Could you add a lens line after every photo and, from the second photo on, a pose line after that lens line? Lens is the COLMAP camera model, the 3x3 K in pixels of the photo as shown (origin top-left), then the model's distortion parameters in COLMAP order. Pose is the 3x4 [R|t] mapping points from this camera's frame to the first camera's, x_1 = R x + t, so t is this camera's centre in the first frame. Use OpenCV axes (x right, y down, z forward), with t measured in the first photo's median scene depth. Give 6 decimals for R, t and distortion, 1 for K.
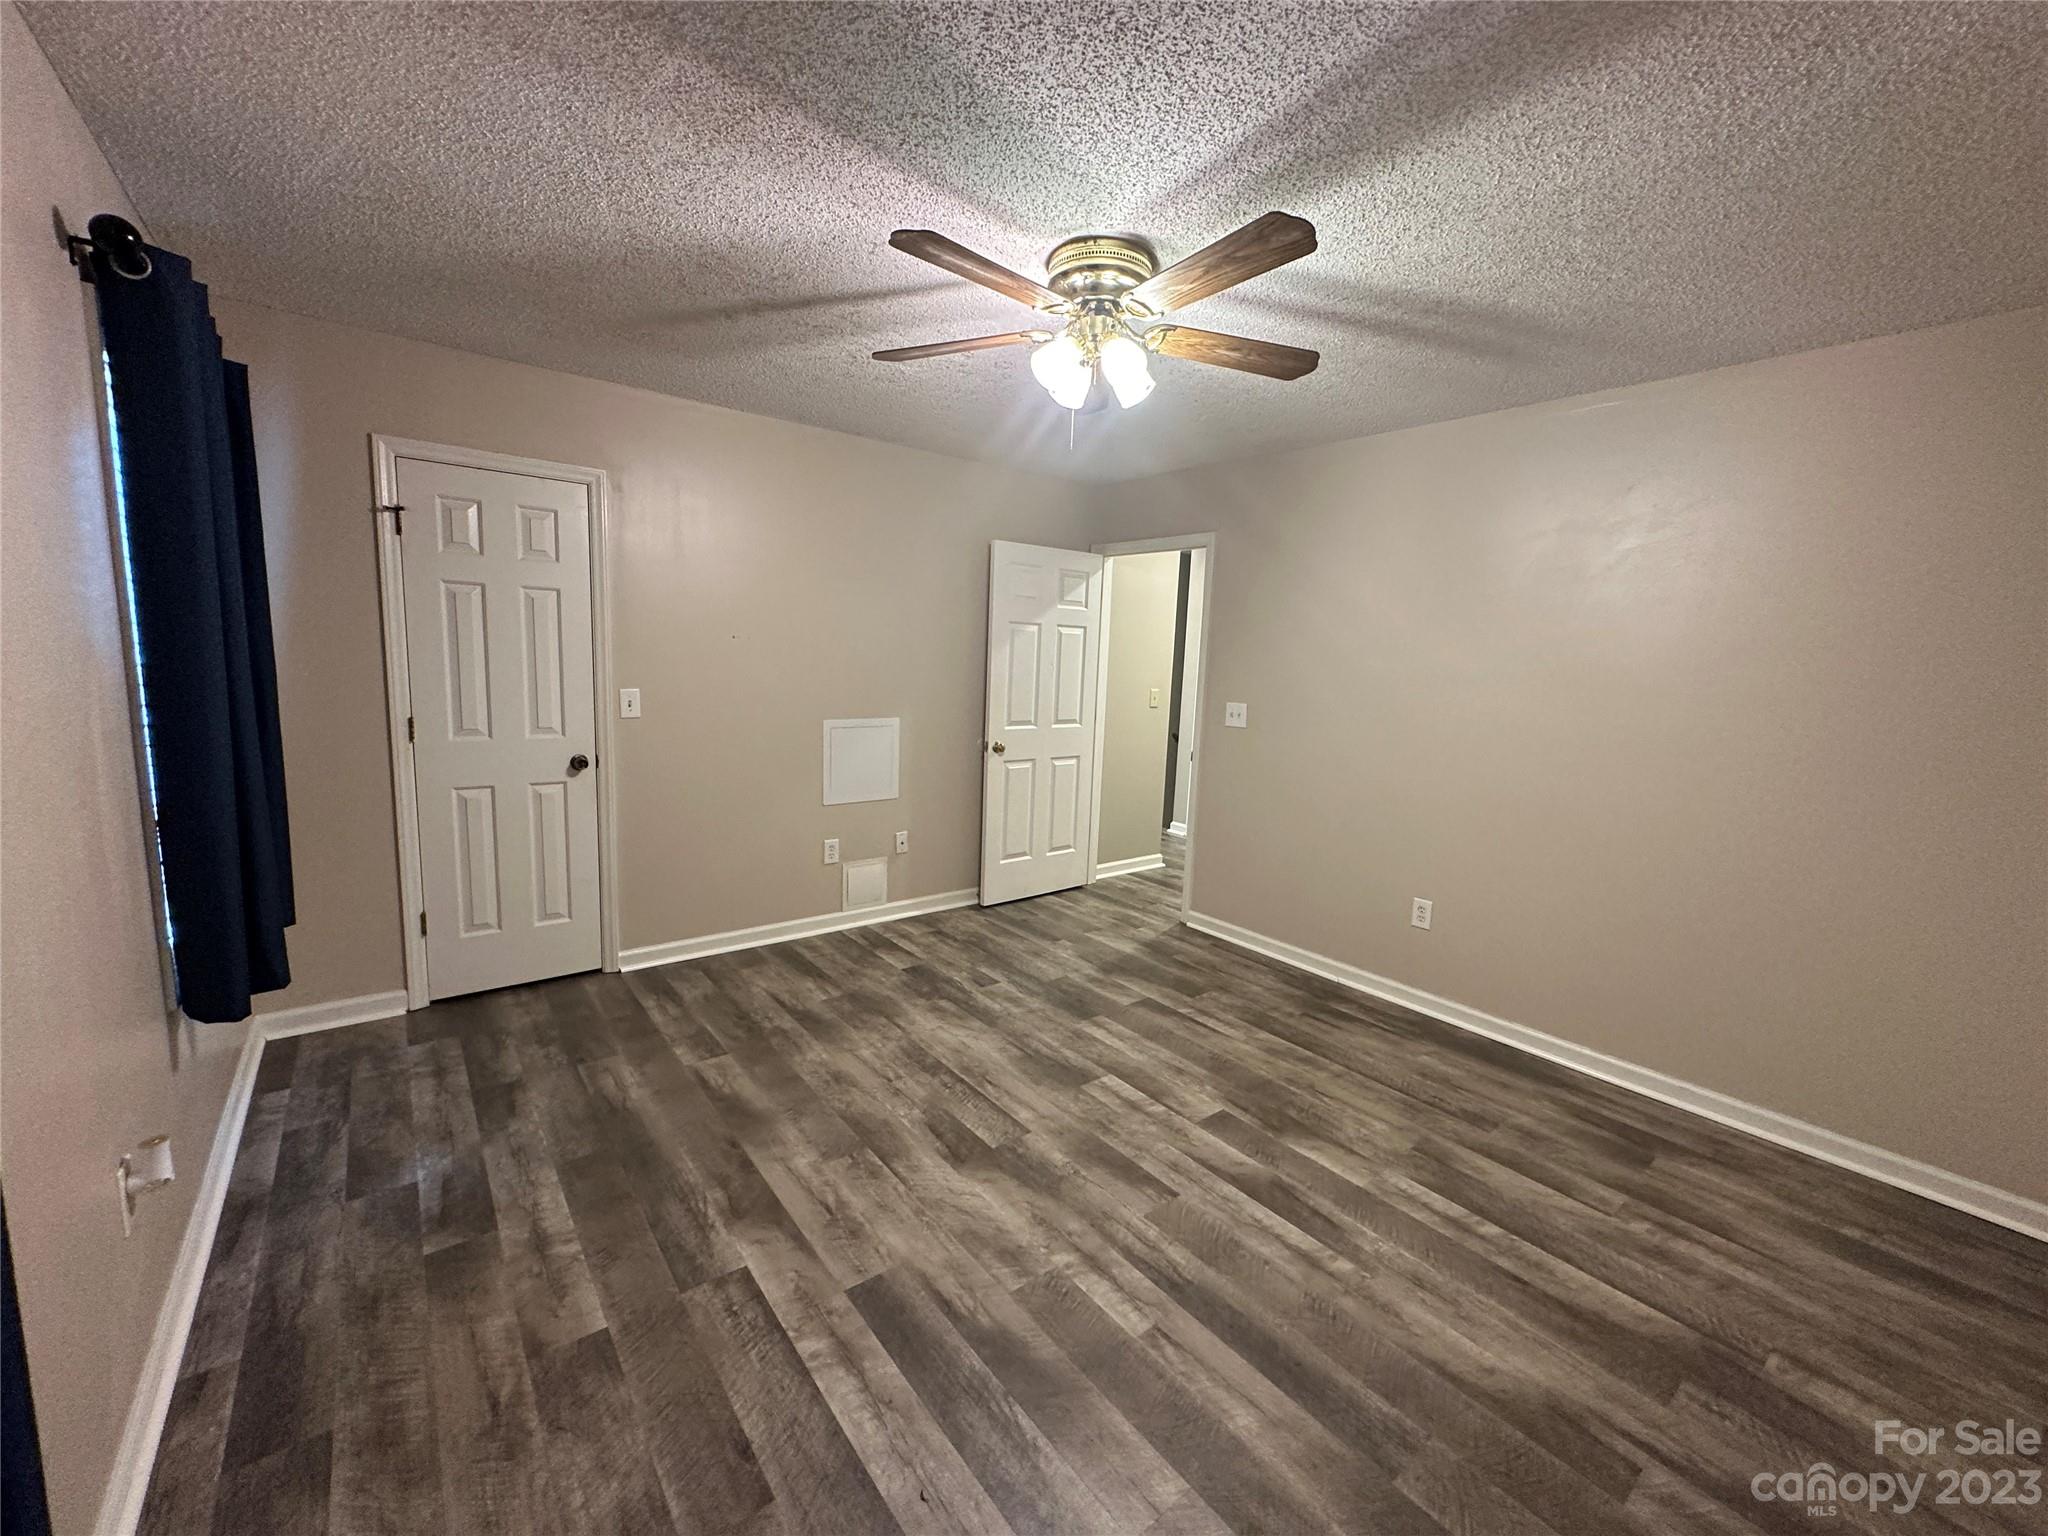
lens RADIAL K [[814.4, 0, 1030.4], [0, 814.4, 768.5], [0, 0, 1]] dist [-0.003742, 0.000617]
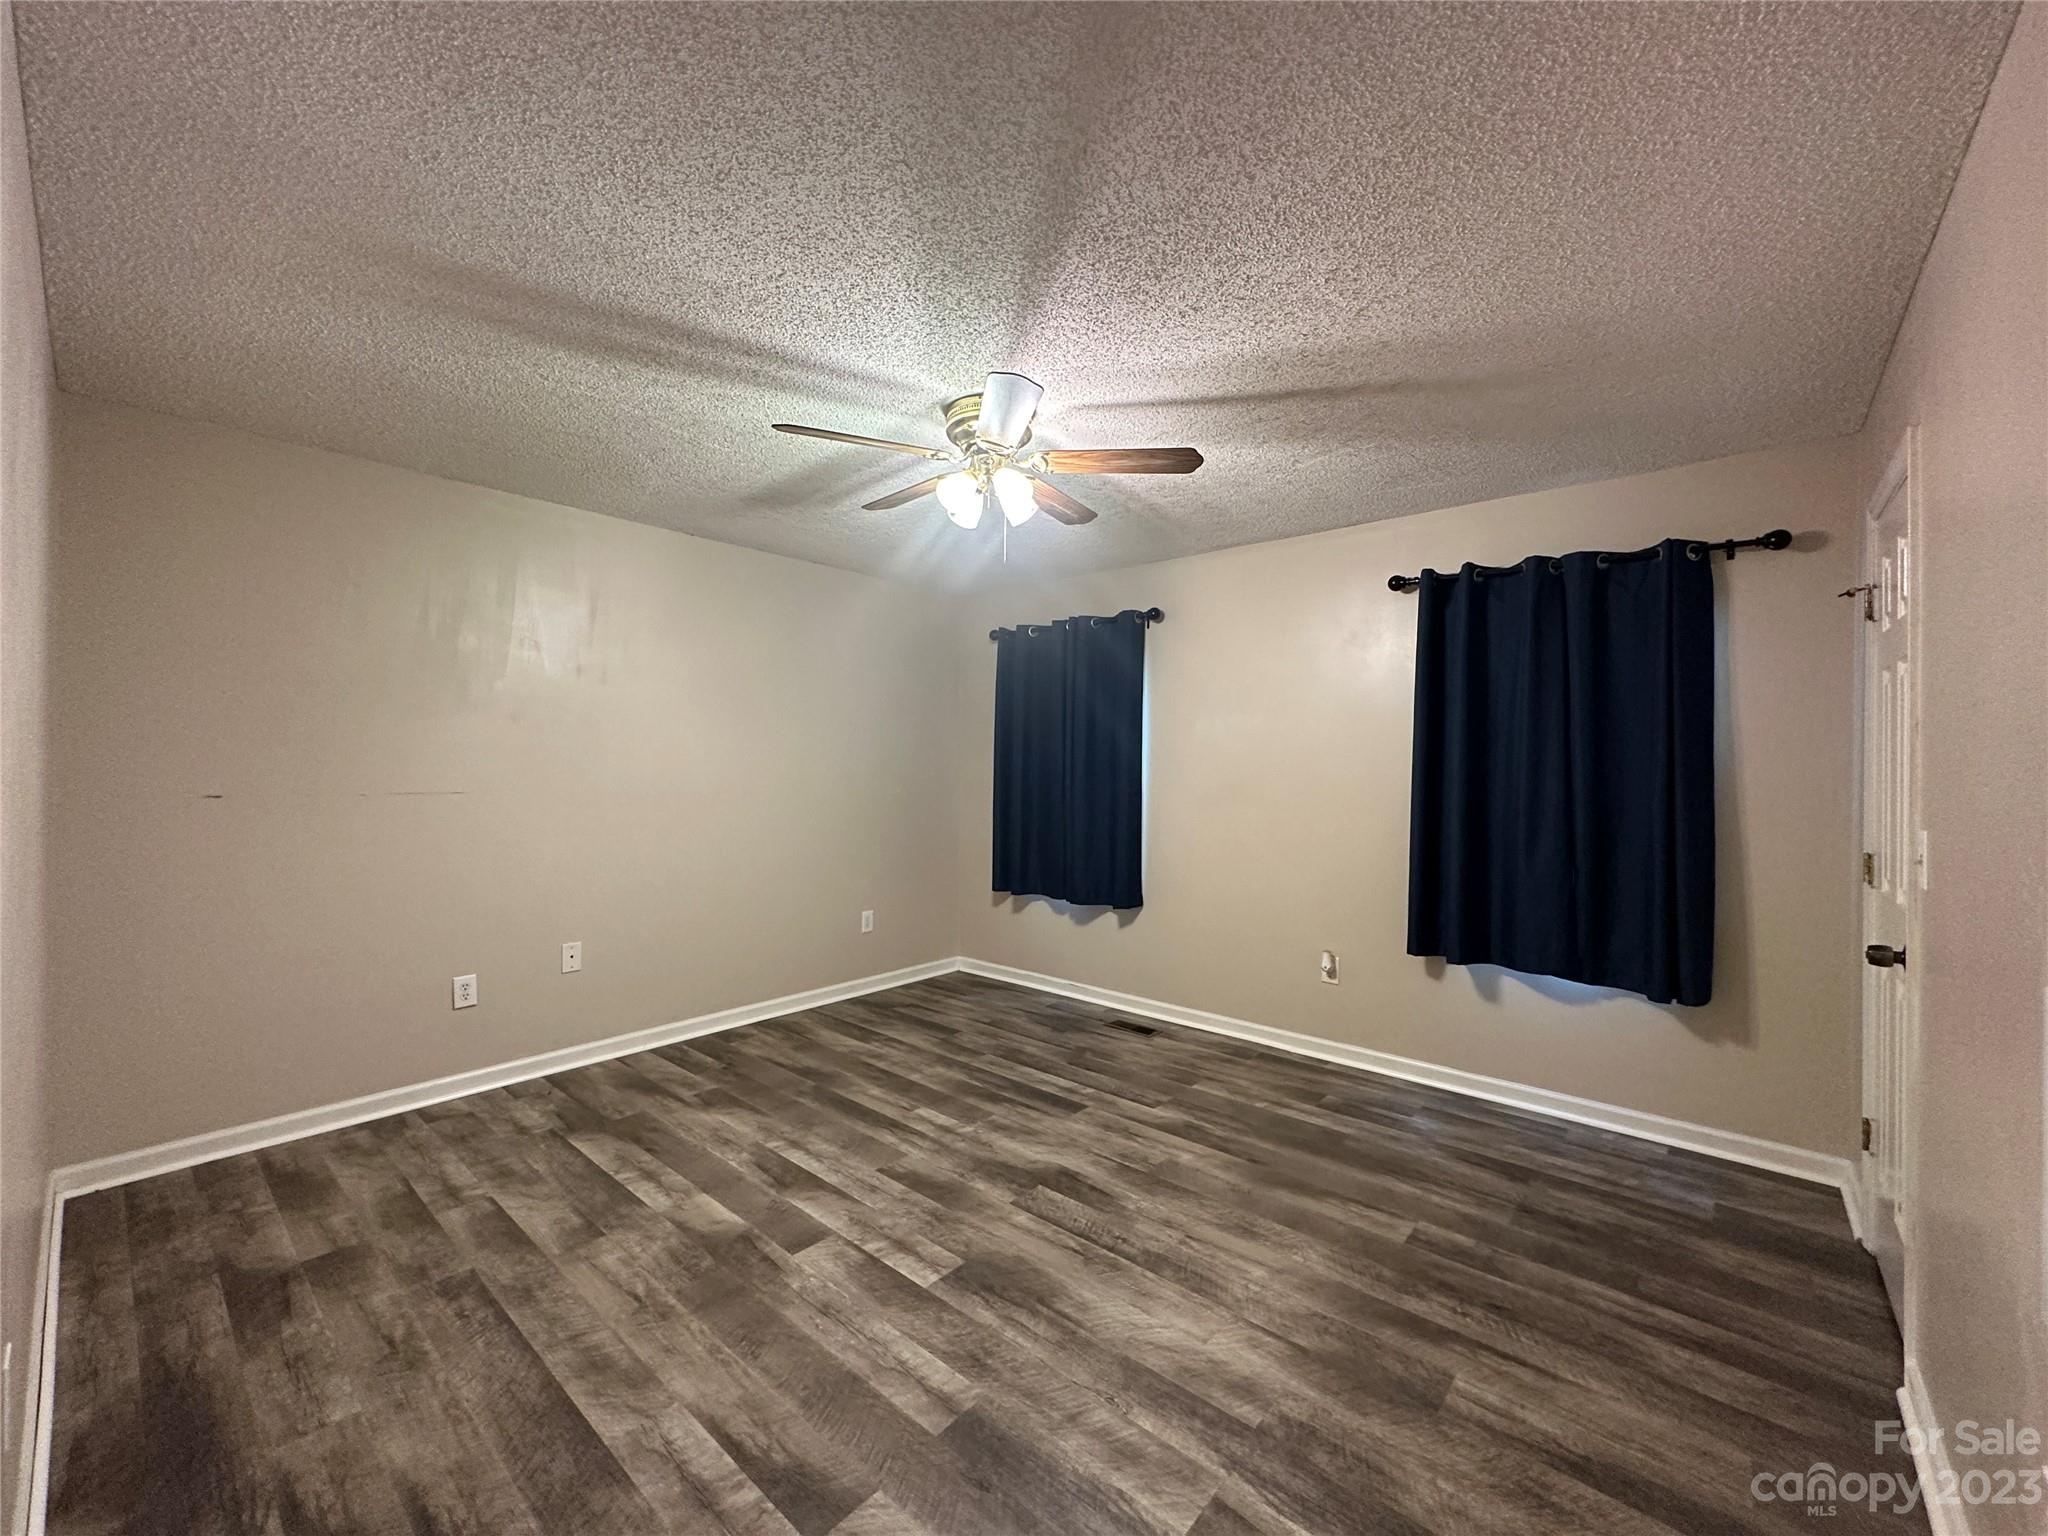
lens RADIAL K [[814.4, 0, 1023.6], [0, 814.4, 768.3], [0, 0, 1]] dist [-0.003742, 0.000617]
pose [[-0.982948, -0.049283, -0.177159, 0.199986], [-0.074650, 0.987403, 0.139507, -0.238569], [0.168052, 0.150353, -0.974245, 2.016499]]
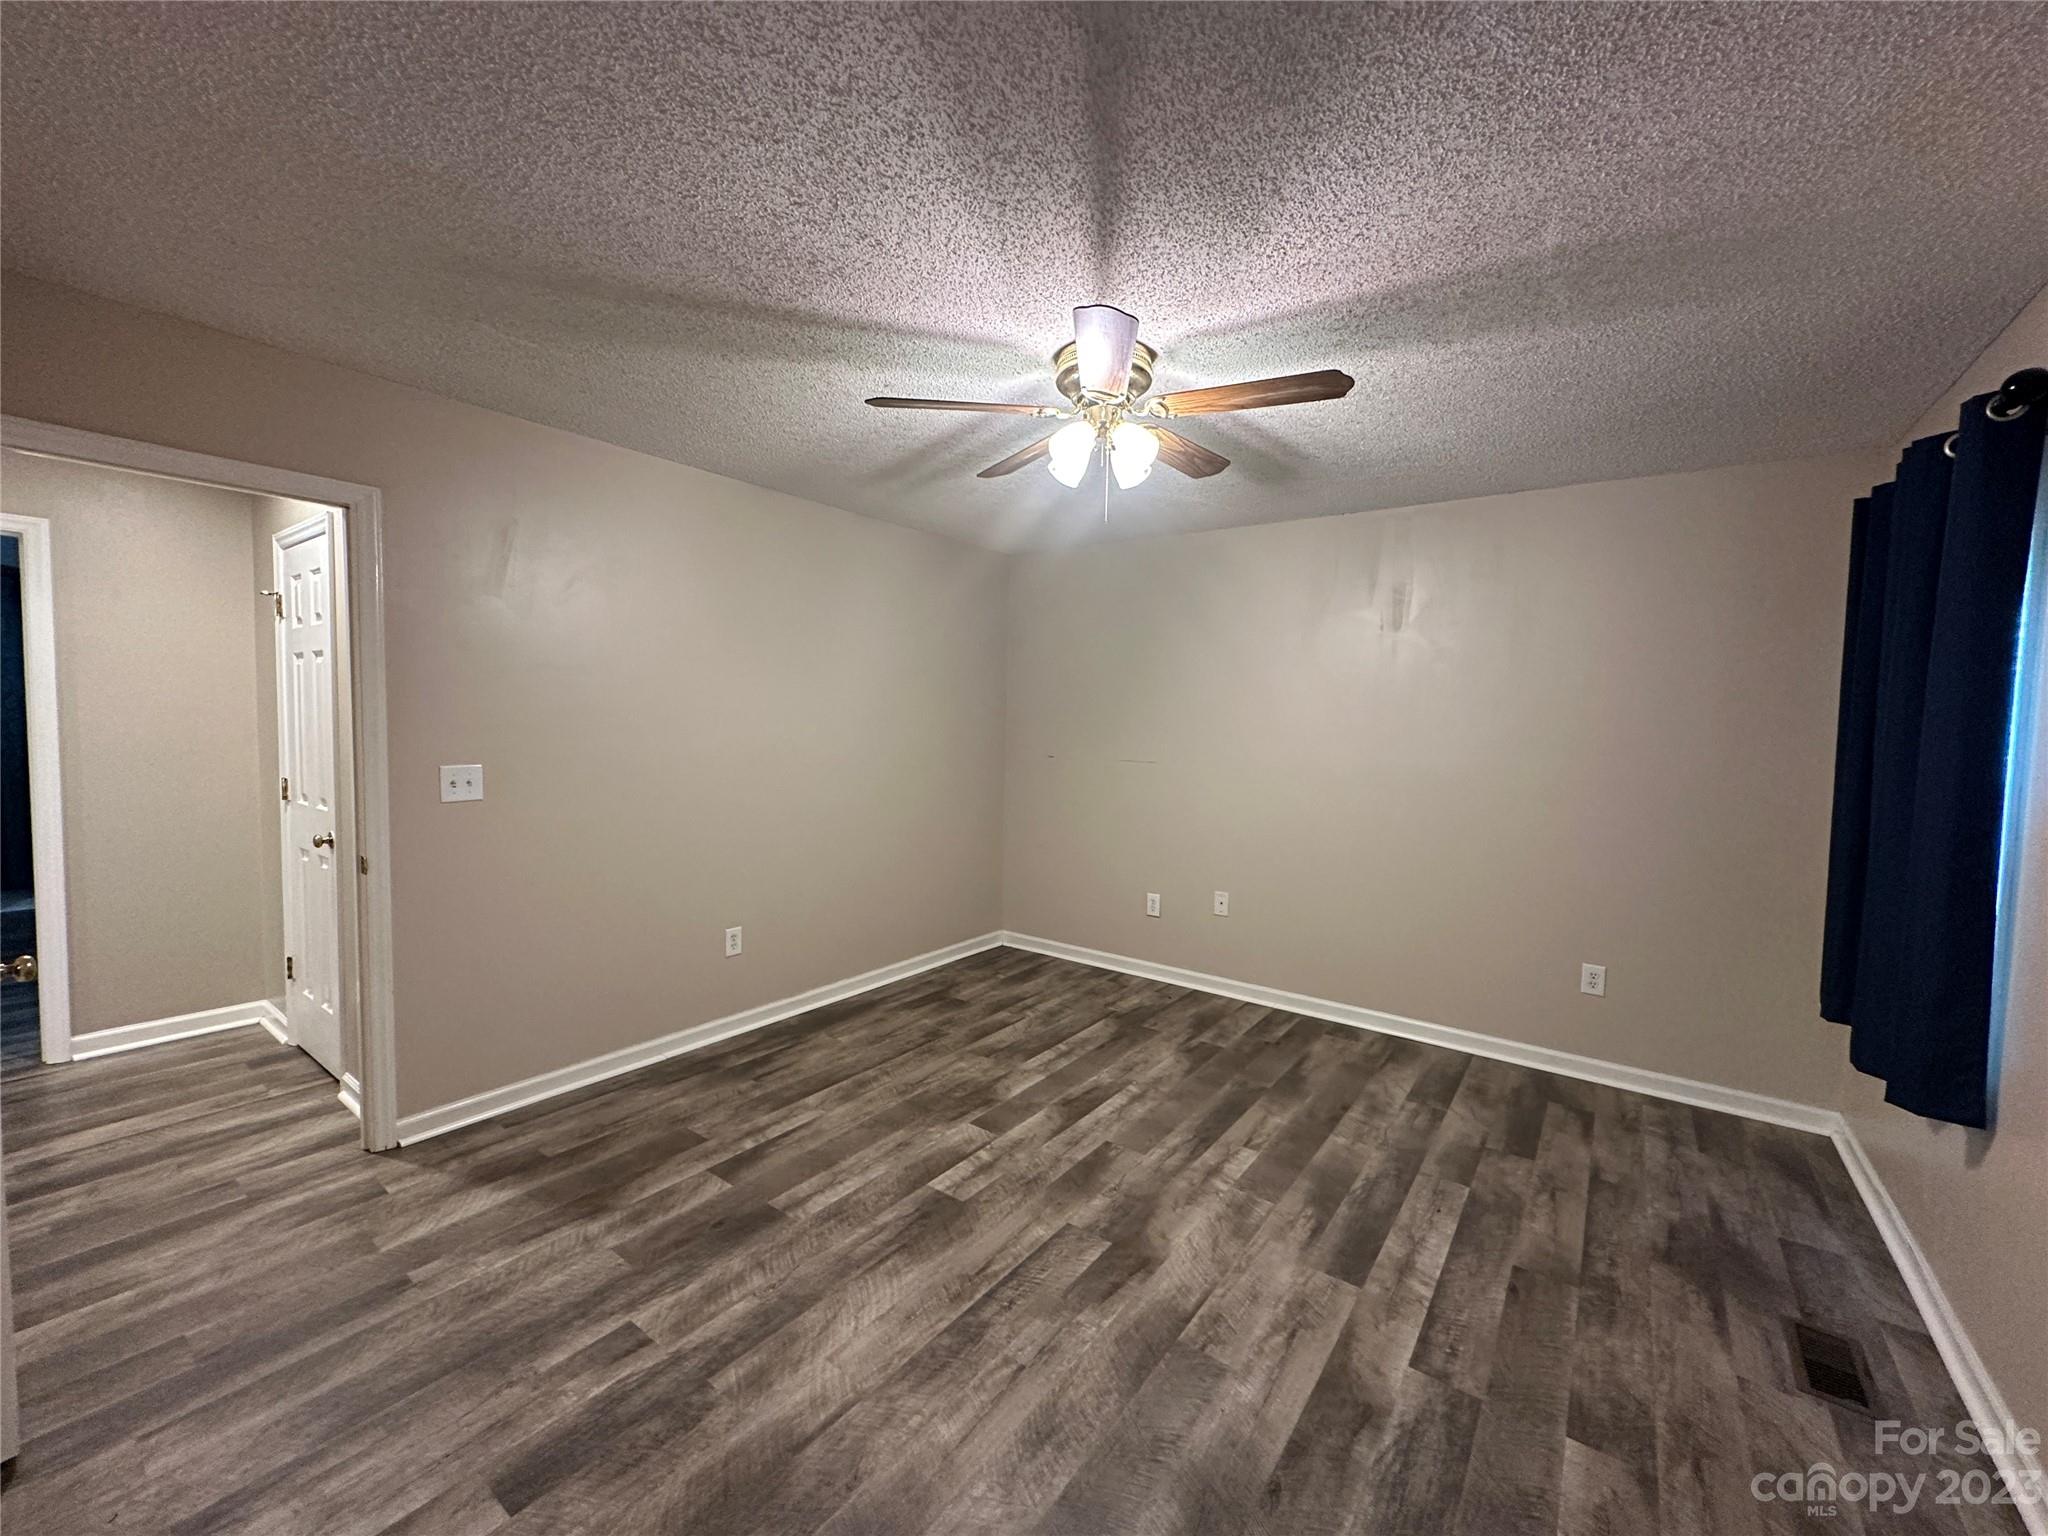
lens RADIAL K [[814.4, 0, 1023.2], [0, 814.4, 763.8], [0, 0, 1]] dist [-0.003742, 0.000617]
pose [[-0.252482, -0.098041, 0.962622, -0.880929], [0.105924, 0.986074, 0.128212, -0.208258], [-0.961786, 0.134336, -0.238580, 1.273987]]
